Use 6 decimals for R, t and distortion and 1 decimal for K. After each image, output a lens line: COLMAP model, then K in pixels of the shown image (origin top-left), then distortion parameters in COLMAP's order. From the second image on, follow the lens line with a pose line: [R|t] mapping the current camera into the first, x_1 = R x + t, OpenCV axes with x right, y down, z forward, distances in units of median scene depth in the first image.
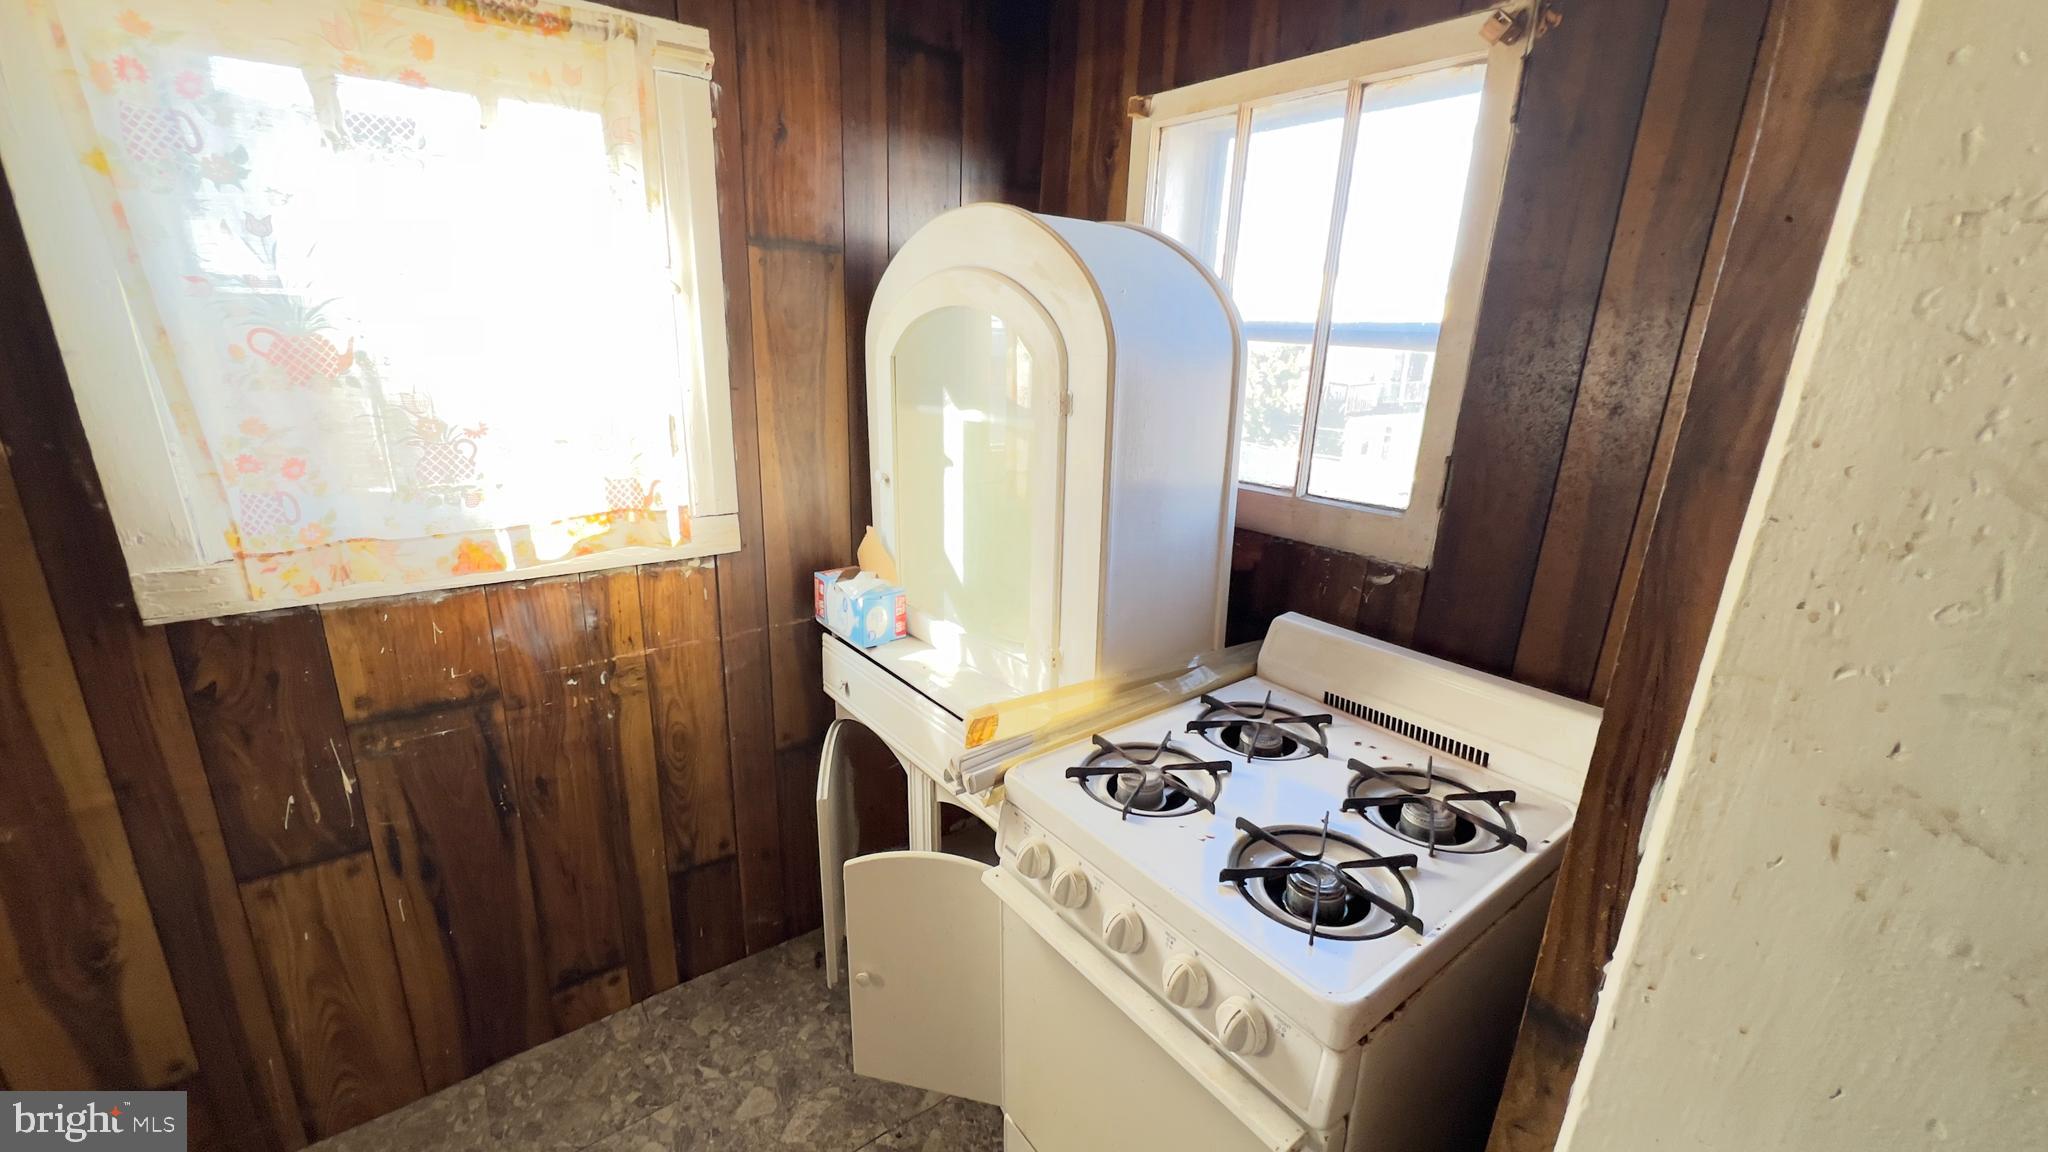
lens RADIAL K [[807.5, 0, 1022.2], [0, 807.5, 576.1], [0, 0, 1]] dist [-0.003824, 0.000996]
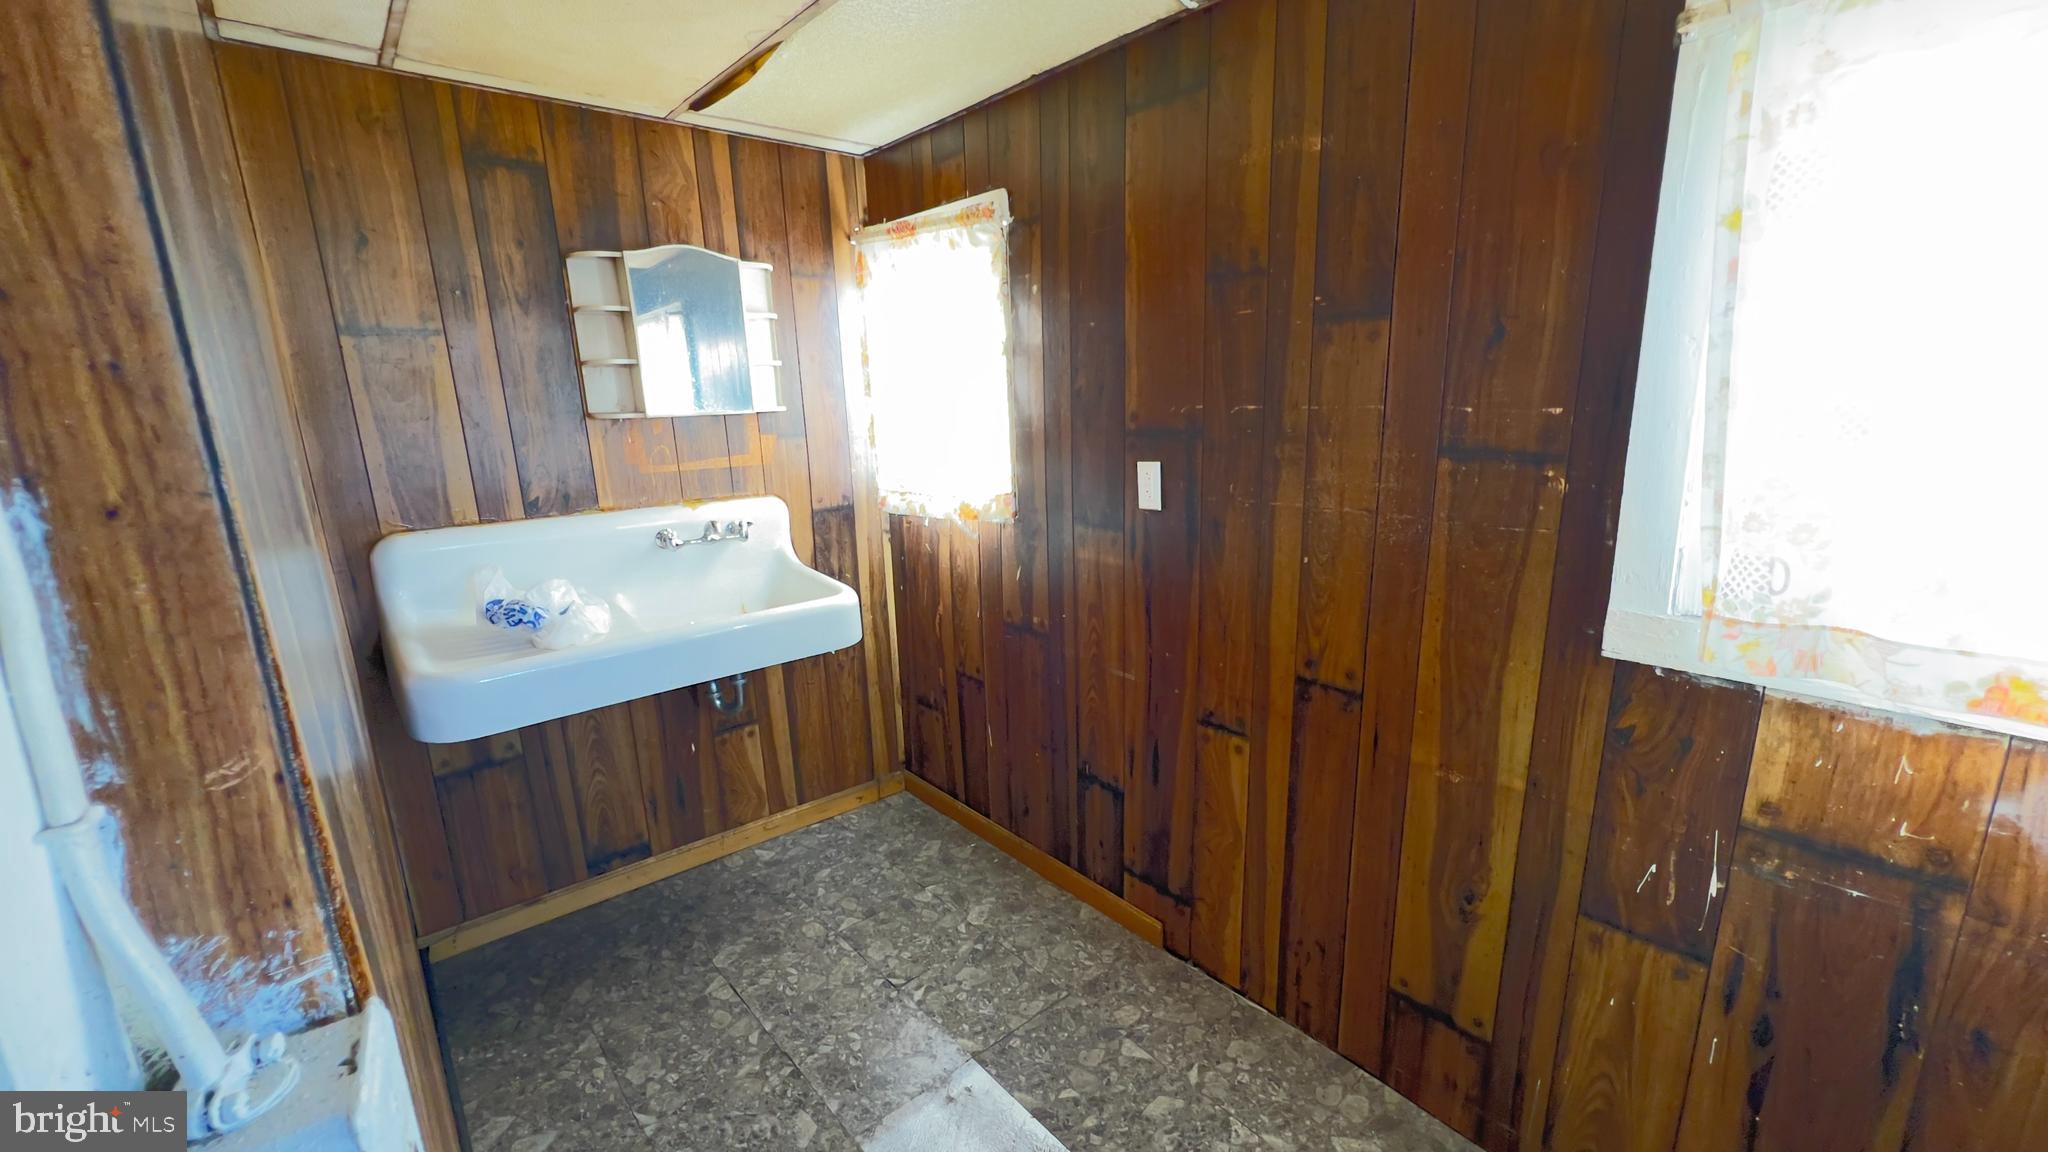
lens RADIAL K [[807.5, 0, 1026.2], [0, 807.5, 573.7], [0, 0, 1]] dist [-0.003824, 0.000996]
pose [[0.074409, 0.196373, -0.977702, -0.100484], [-0.250319, 0.952708, 0.172303, -0.030851], [0.965300, 0.231917, 0.120046, 0.089734]]
